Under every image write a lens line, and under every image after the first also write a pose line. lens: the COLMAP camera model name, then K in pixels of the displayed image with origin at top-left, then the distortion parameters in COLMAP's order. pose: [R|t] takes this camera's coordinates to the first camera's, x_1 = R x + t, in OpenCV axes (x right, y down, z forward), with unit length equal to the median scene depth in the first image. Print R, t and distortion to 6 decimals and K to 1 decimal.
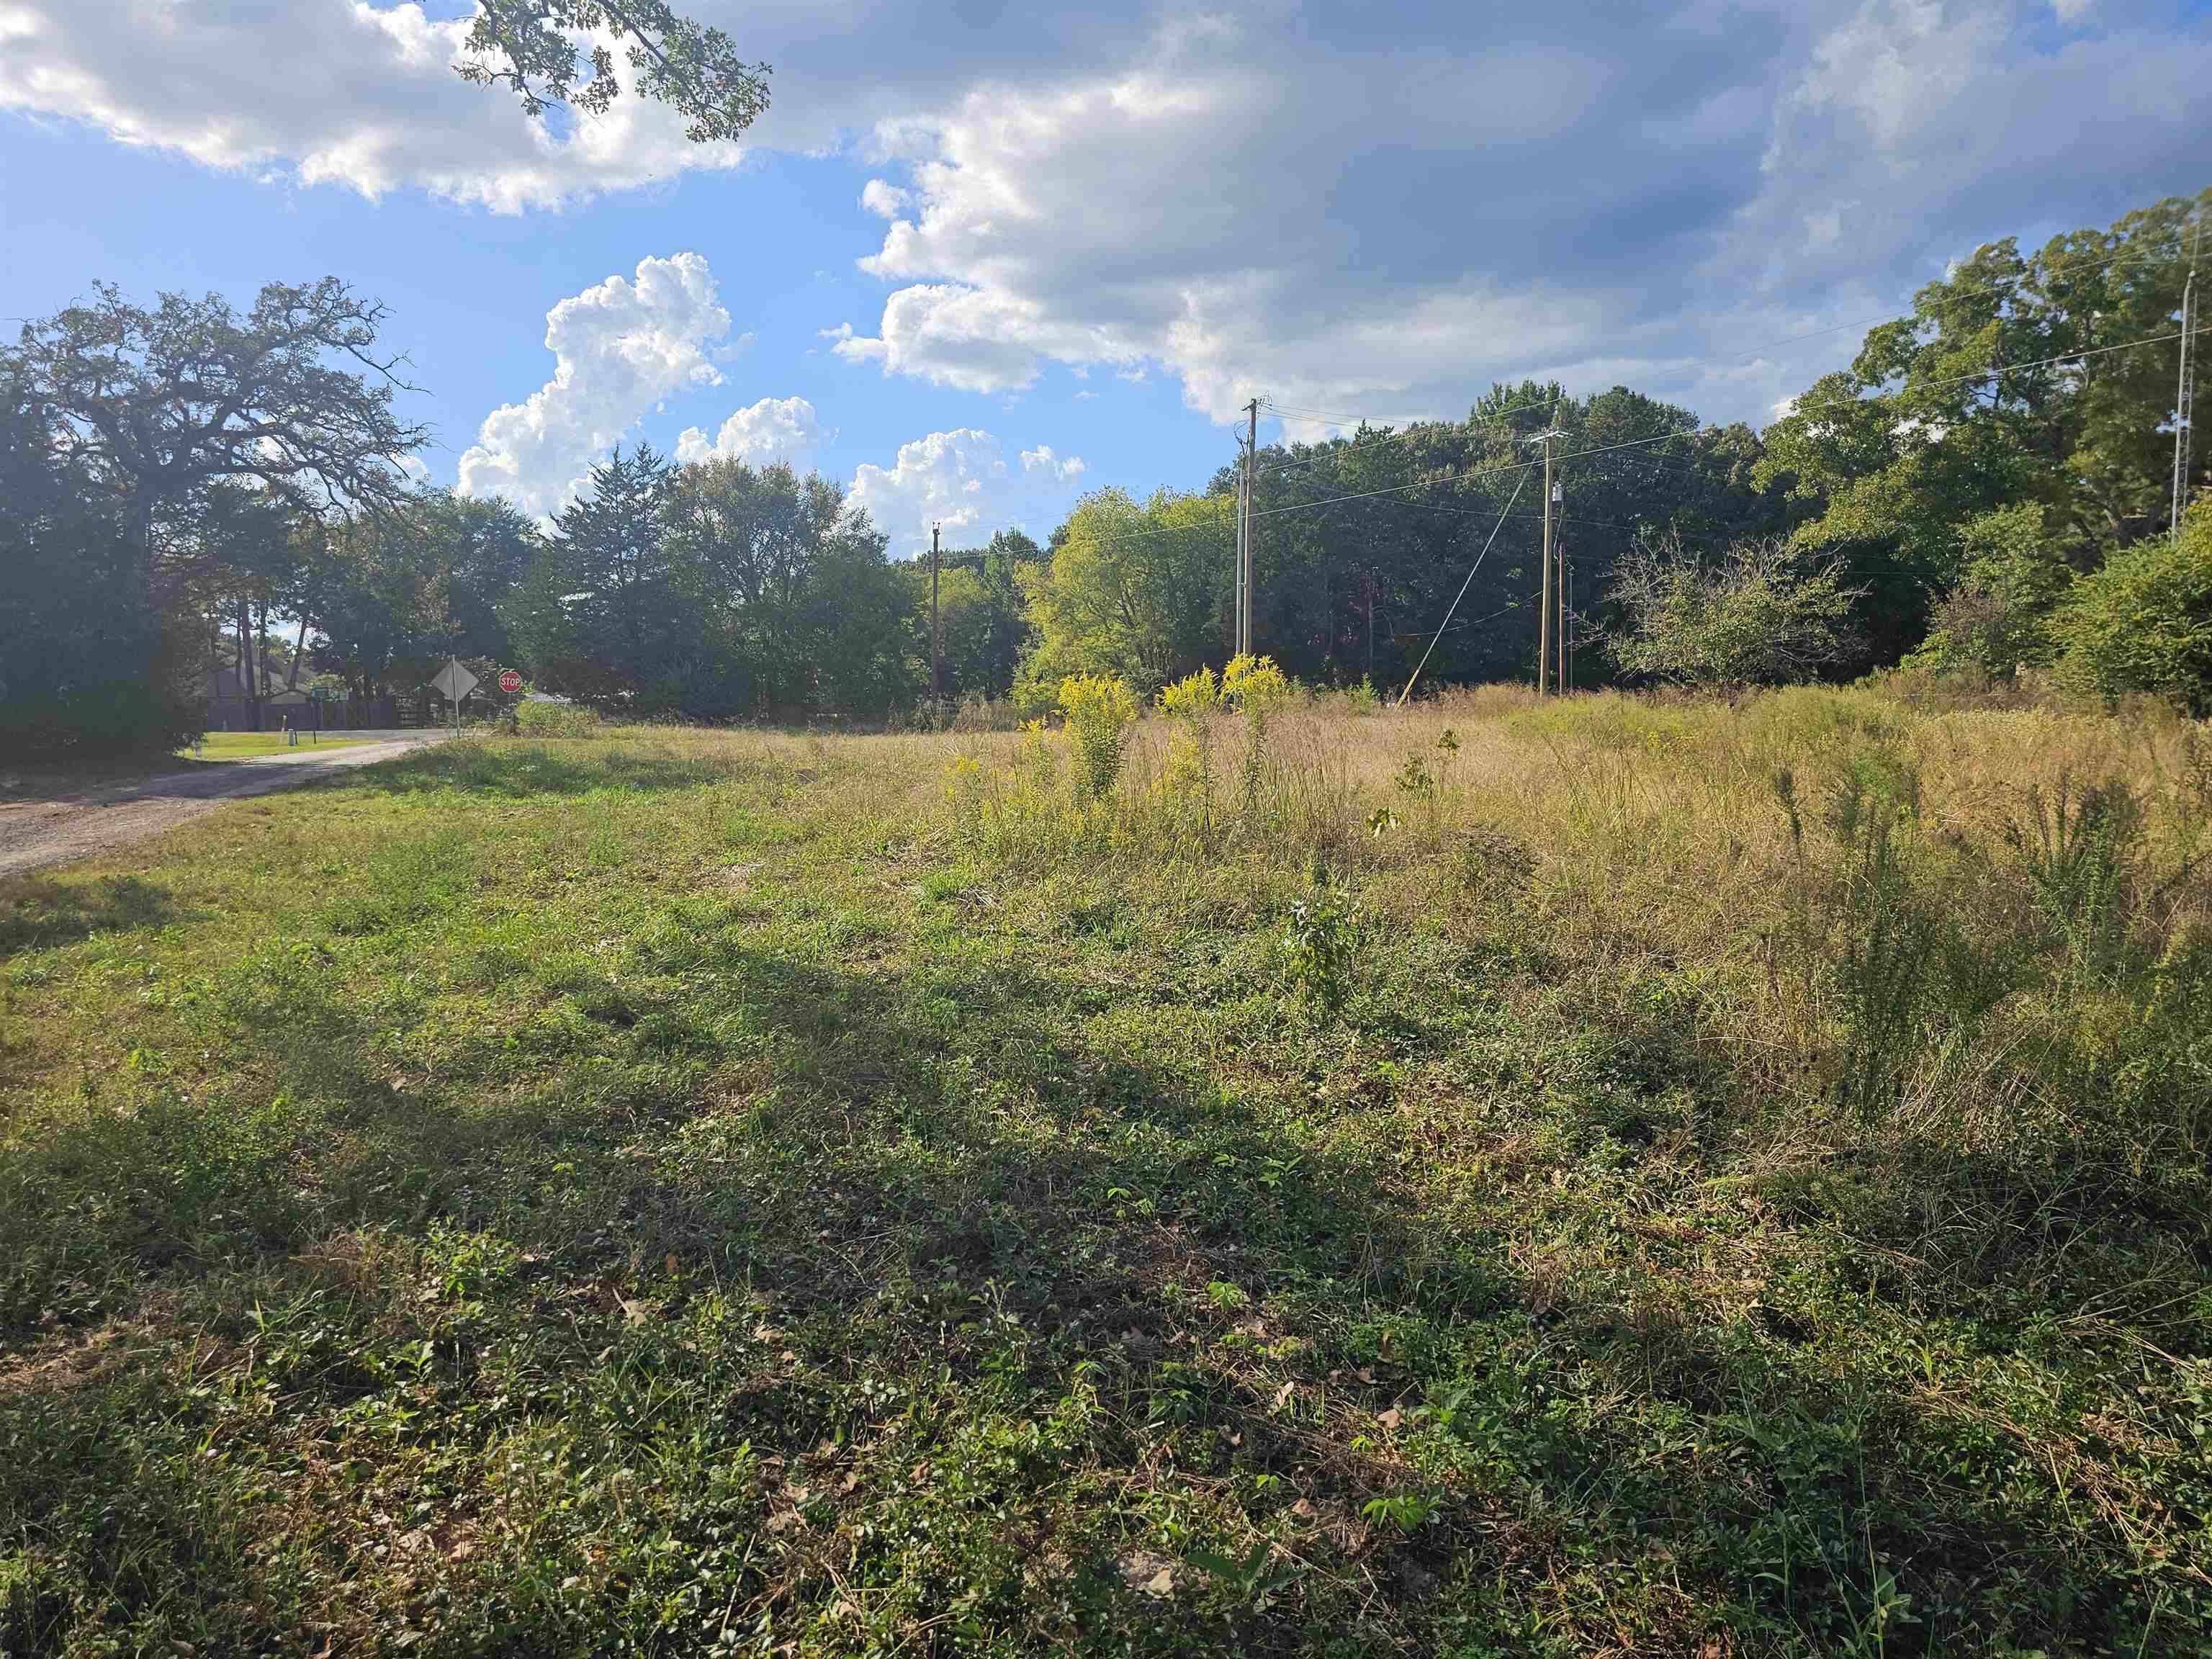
lens RADIAL K [[1476.1, 0, 1111.8], [0, 1476.1, 826.6], [0, 0, 1]] dist [0.066875, -0.058318]
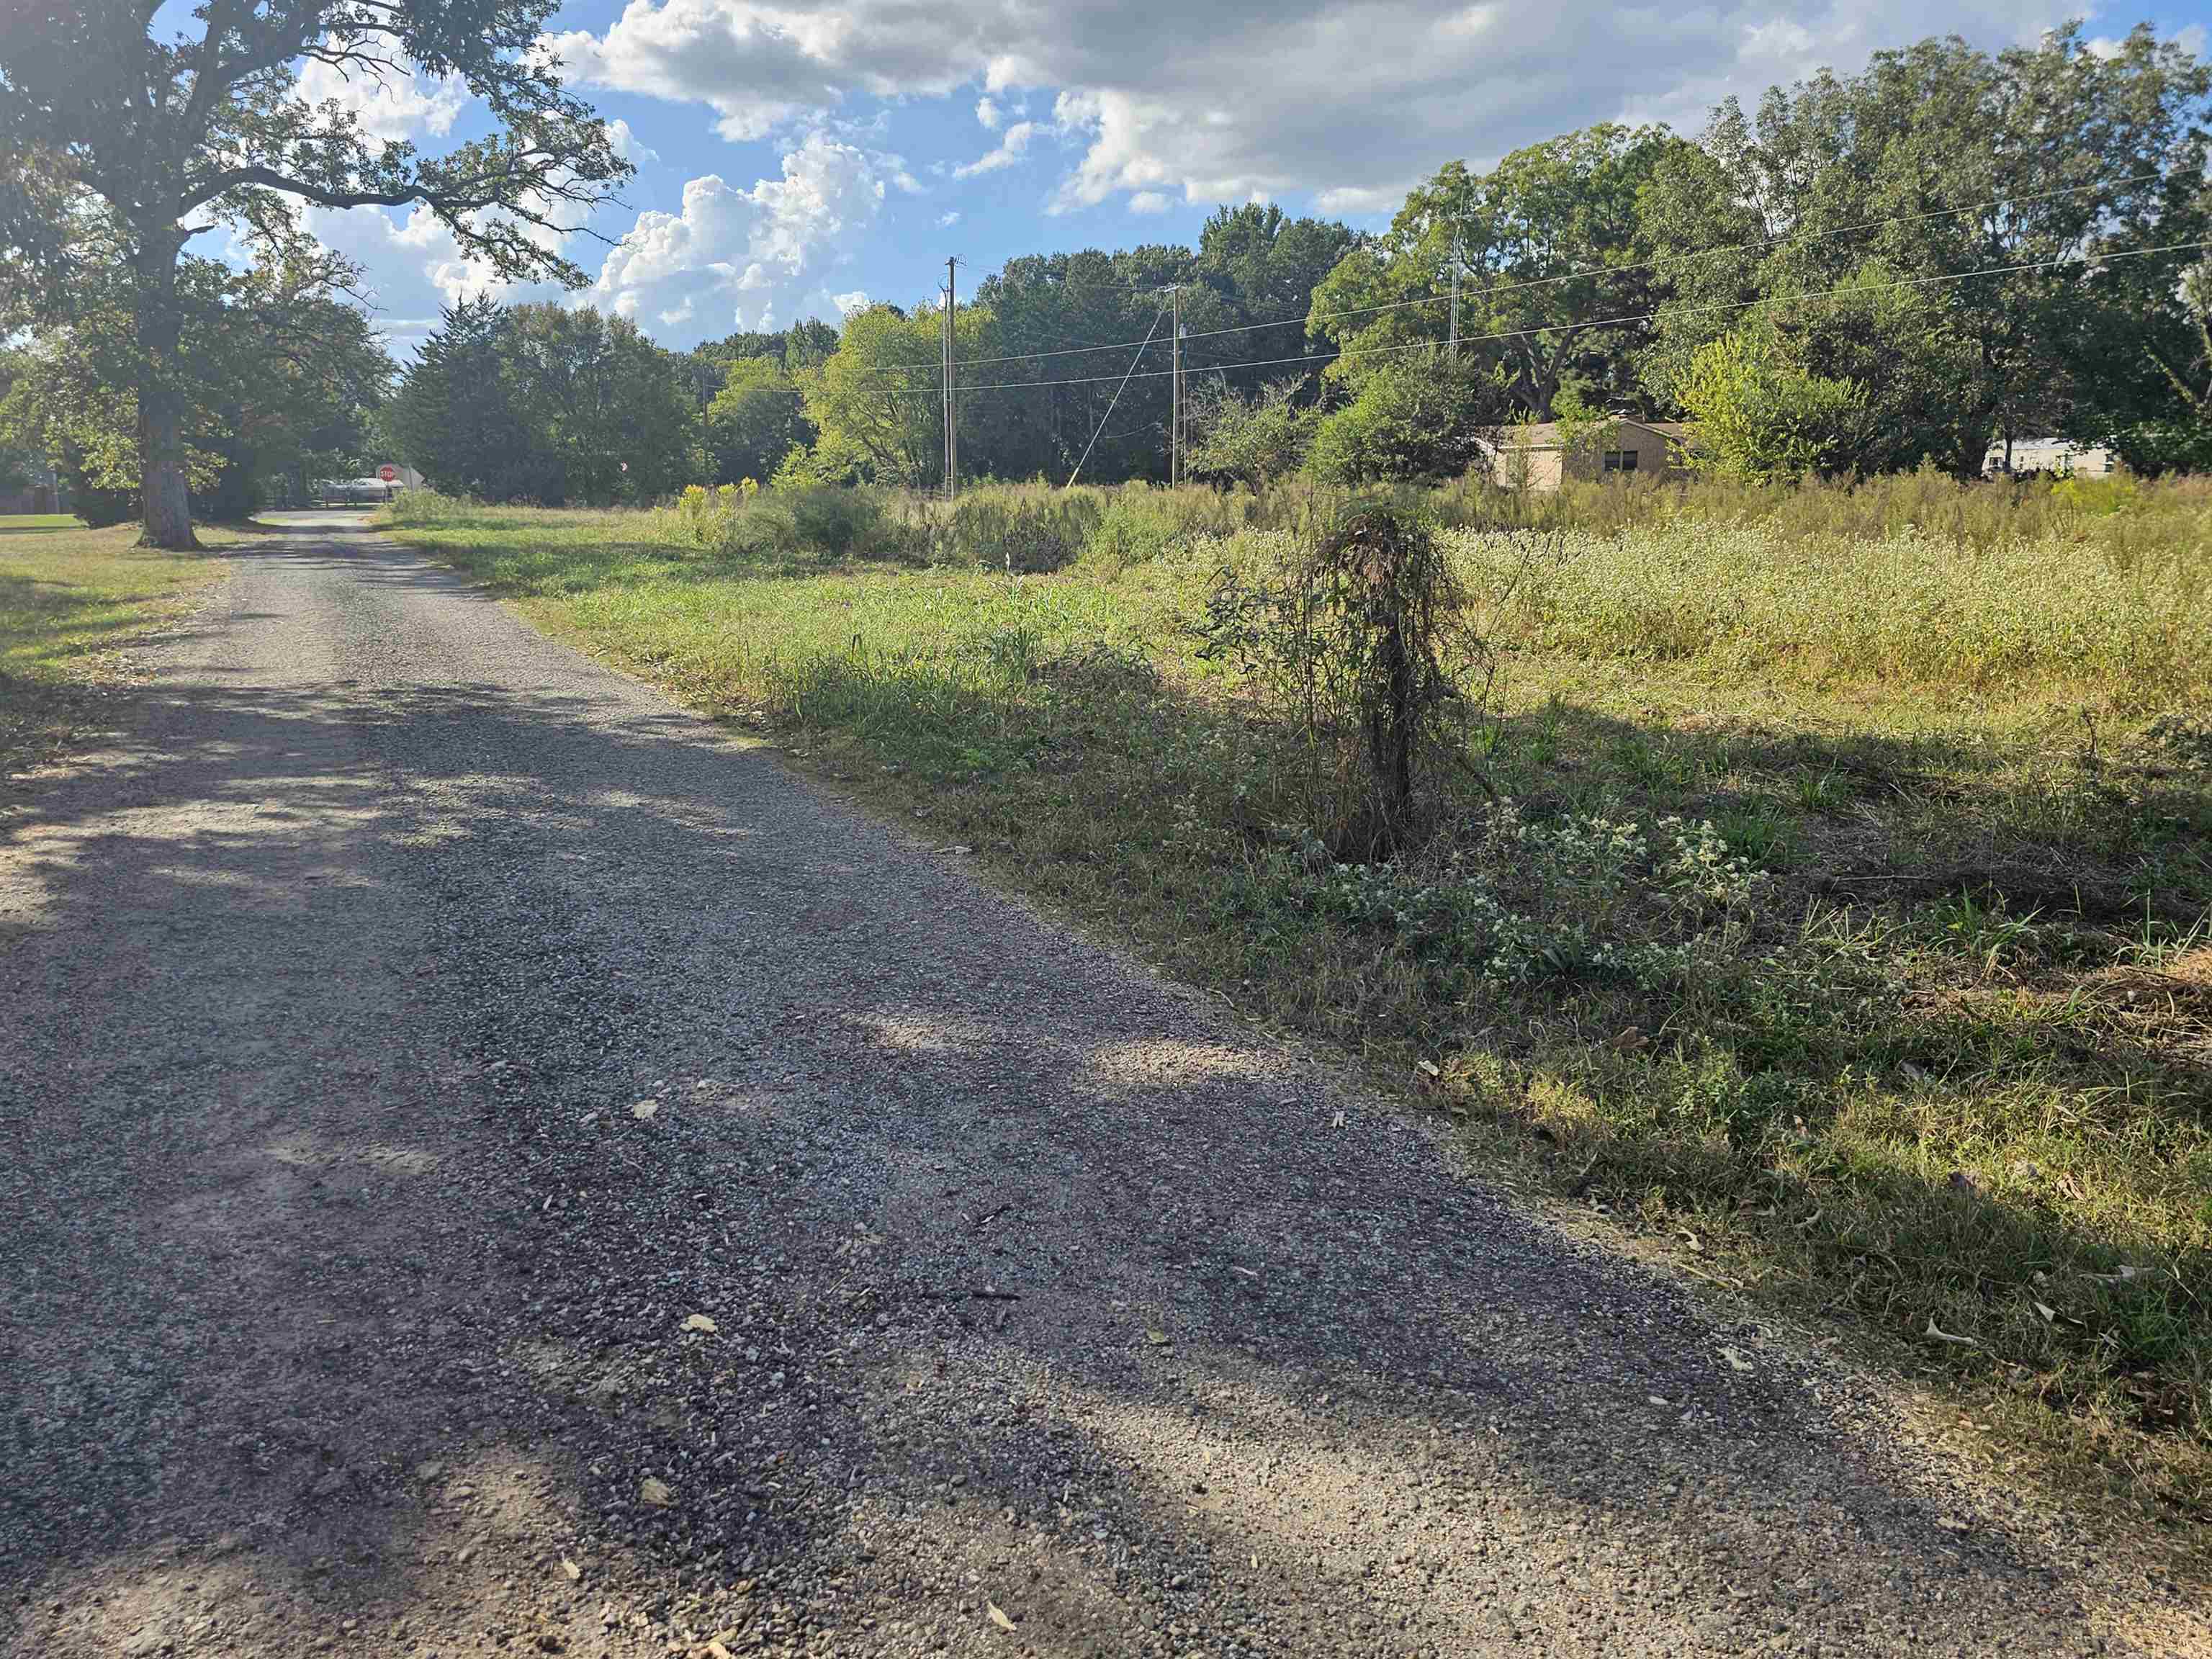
lens RADIAL K [[1673.2, 0, 1094.6], [0, 1673.2, 810.4], [0, 0, 1]] dist [0.077143, -0.082236]
pose [[0.997601, -0.012932, 0.068012, 0.119887], [0.005664, 0.994350, 0.105996, 0.045127], [-0.068999, -0.105357, 0.992038, -0.577878]]
